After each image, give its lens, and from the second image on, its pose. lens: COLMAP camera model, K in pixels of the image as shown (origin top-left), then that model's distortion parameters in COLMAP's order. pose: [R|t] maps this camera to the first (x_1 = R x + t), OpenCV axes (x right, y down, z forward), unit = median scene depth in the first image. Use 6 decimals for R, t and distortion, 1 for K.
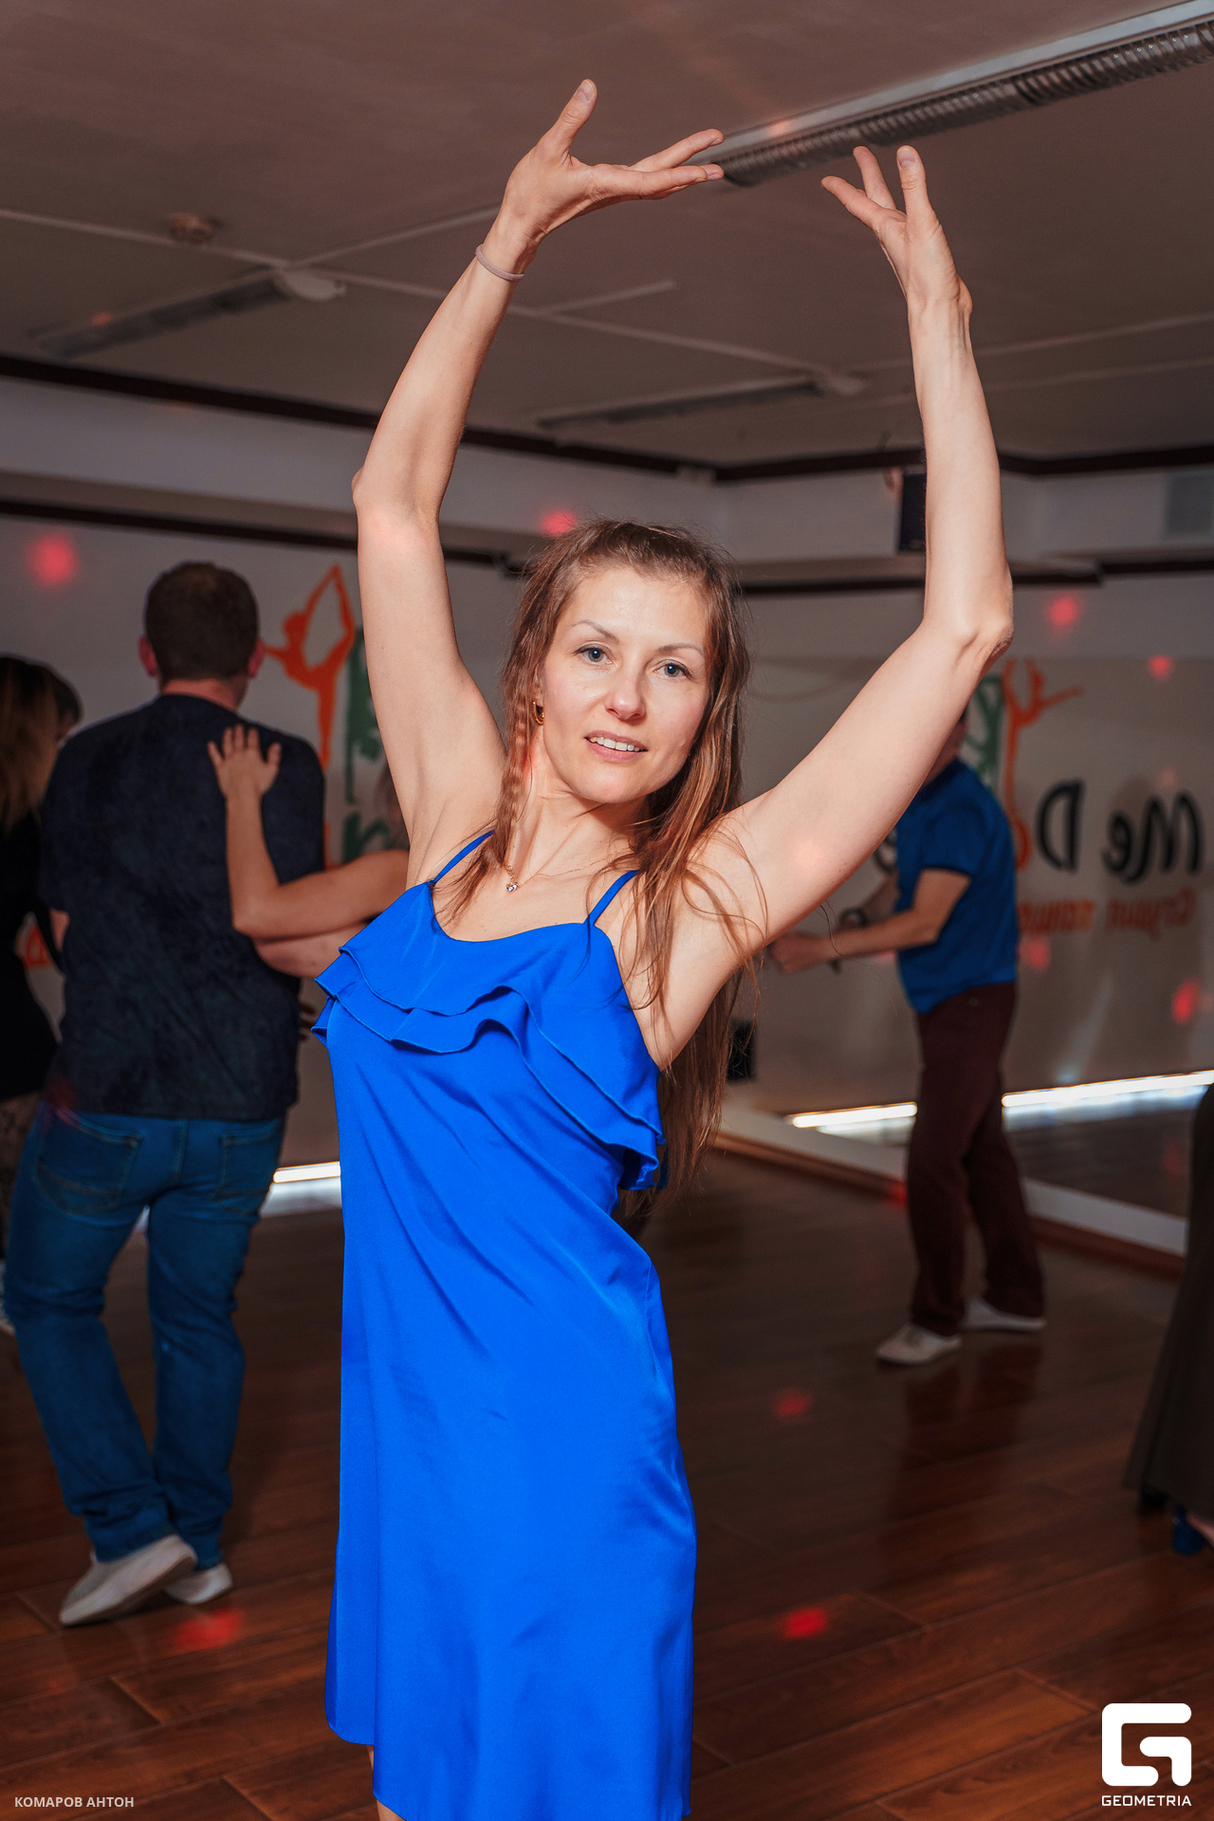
lens RADIAL K [[2125.1, 0, 600.6], [0, 2125.1, 951.7], [0, 0, 1]] dist [0.013383, 0.003376]
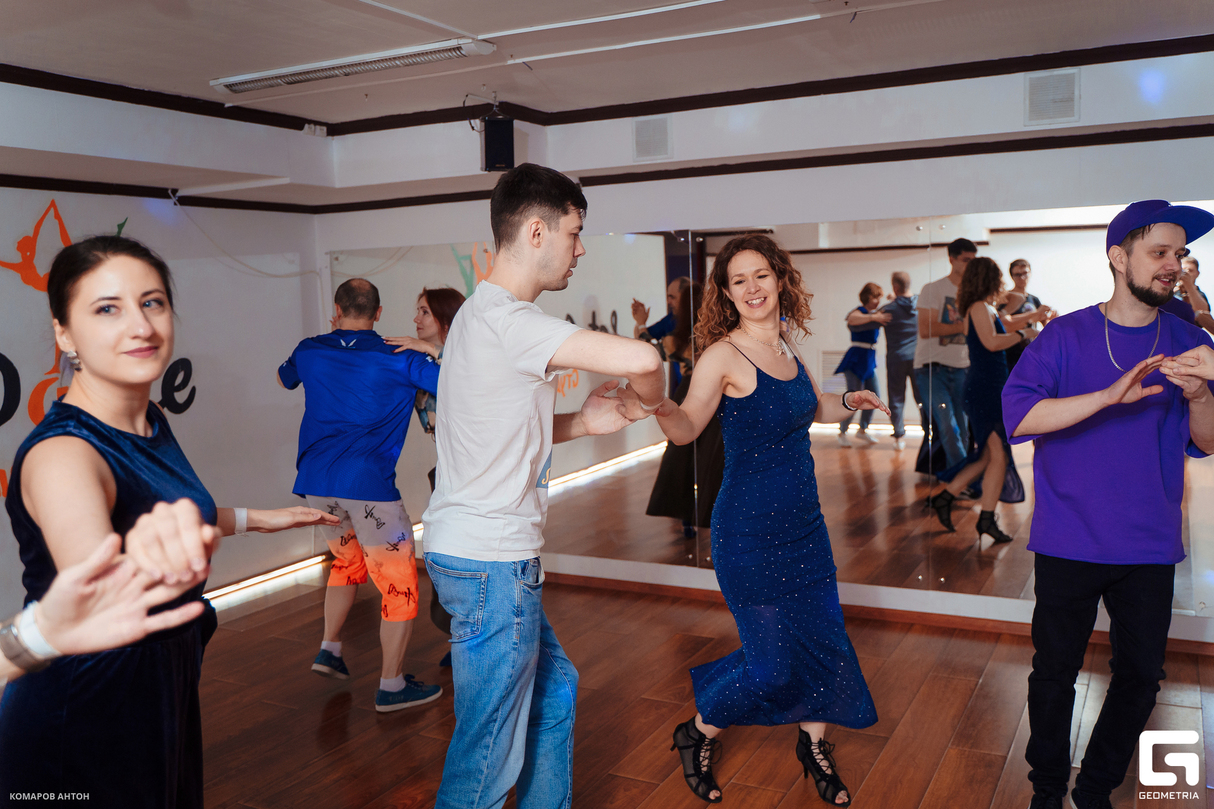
lens RADIAL K [[1067.3, 0, 629.8], [0, 1067.3, 403.3], [0, 0, 1]] dist [-0.028520, 0.001200]
pose [[0.901954, -0.116729, 0.415756, -0.087760], [0.116026, 0.992878, 0.027052, -0.026495], [-0.415952, 0.023838, 0.909074, 0.225981]]
